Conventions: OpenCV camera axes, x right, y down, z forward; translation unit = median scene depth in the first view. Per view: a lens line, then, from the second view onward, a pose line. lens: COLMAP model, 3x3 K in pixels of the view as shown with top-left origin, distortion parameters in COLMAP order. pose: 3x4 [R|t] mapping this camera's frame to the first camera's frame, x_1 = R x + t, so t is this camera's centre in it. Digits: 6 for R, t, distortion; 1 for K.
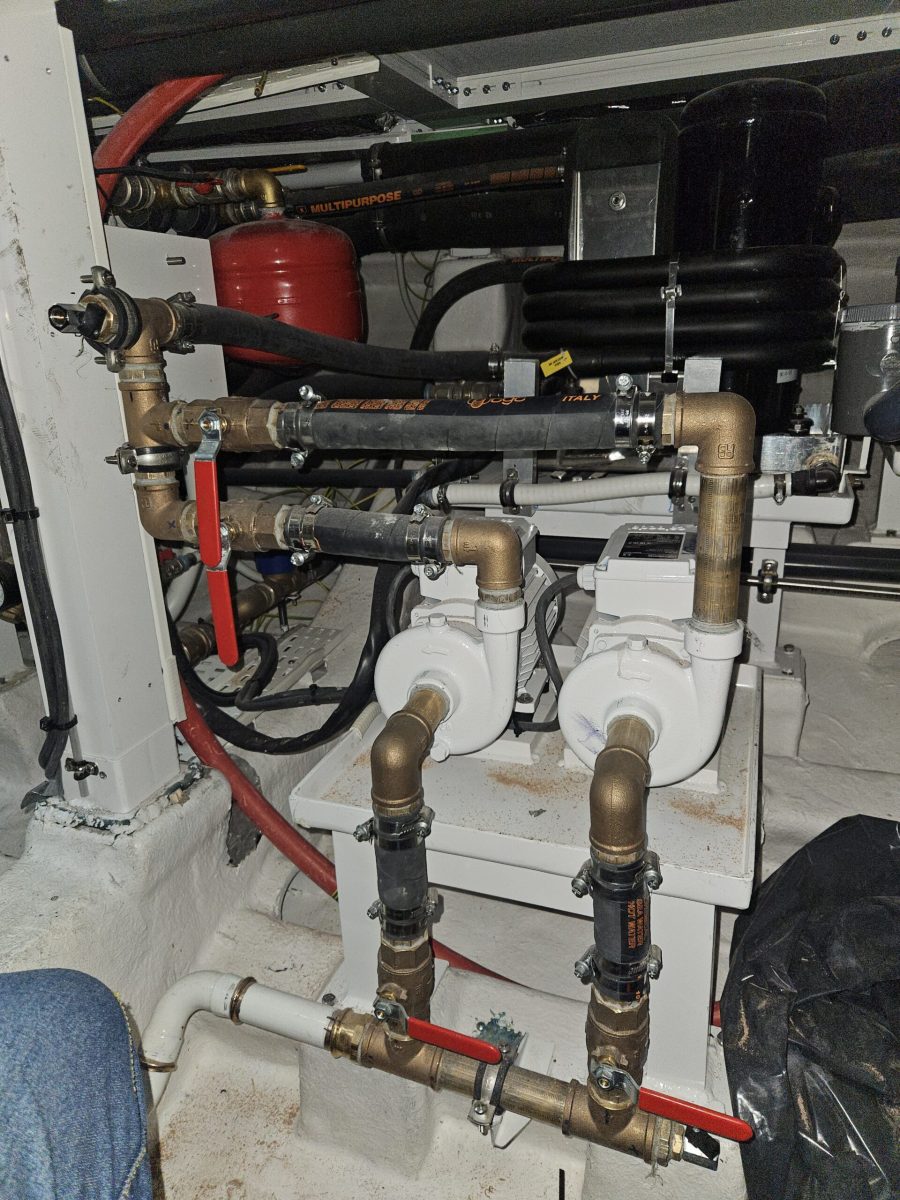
lens RADIAL K [[802.8, 0, 453.4], [0, 802.8, 586.3], [0, 0, 1]] dist [0.086464, -0.077004]
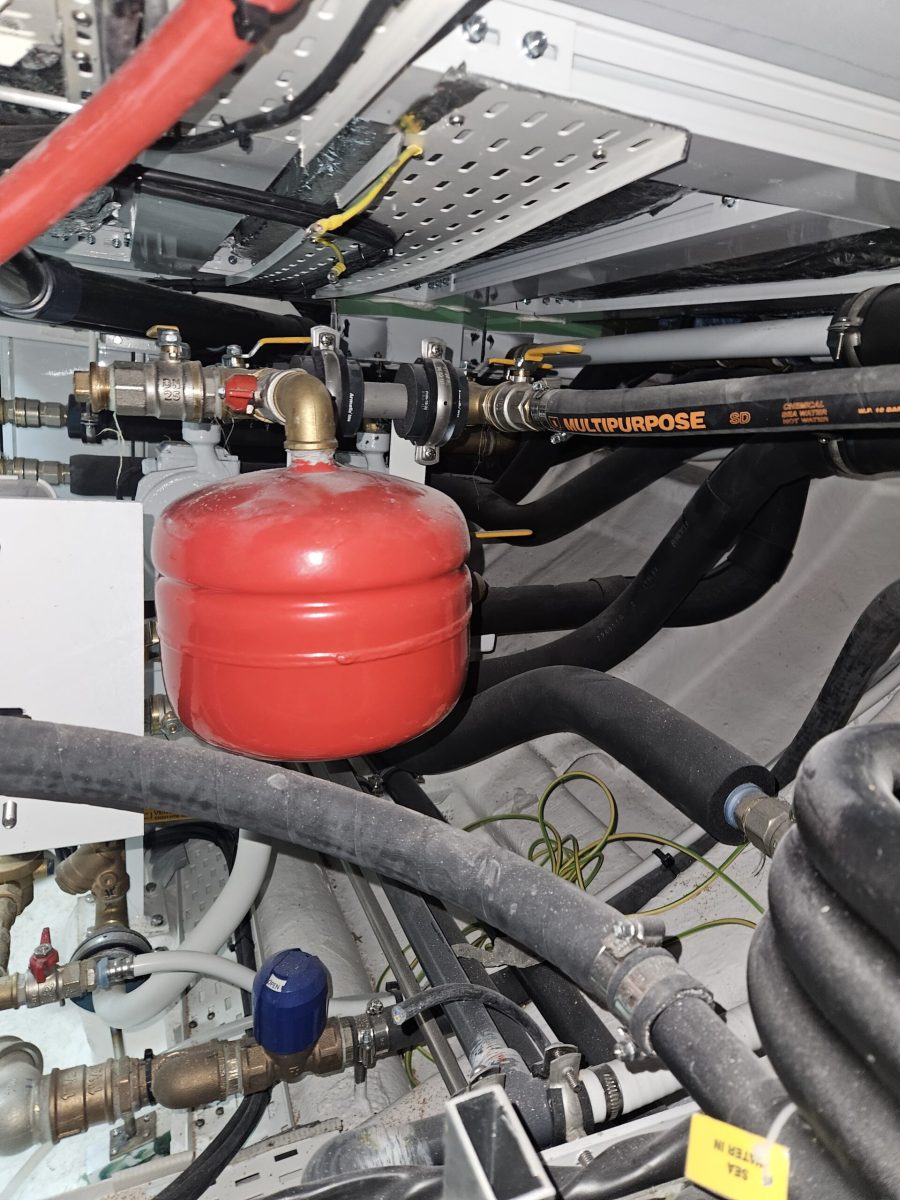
lens RADIAL K [[802.8, 0, 453.4], [0, 802.8, 586.3], [0, 0, 1]] dist [0.086464, -0.077004]
pose [[0.668677, 0.254815, -0.698527, 0.170540], [-0.329482, 0.943721, 0.028857, -0.358712], [0.666568, 0.210856, 0.715002, 0.608580]]
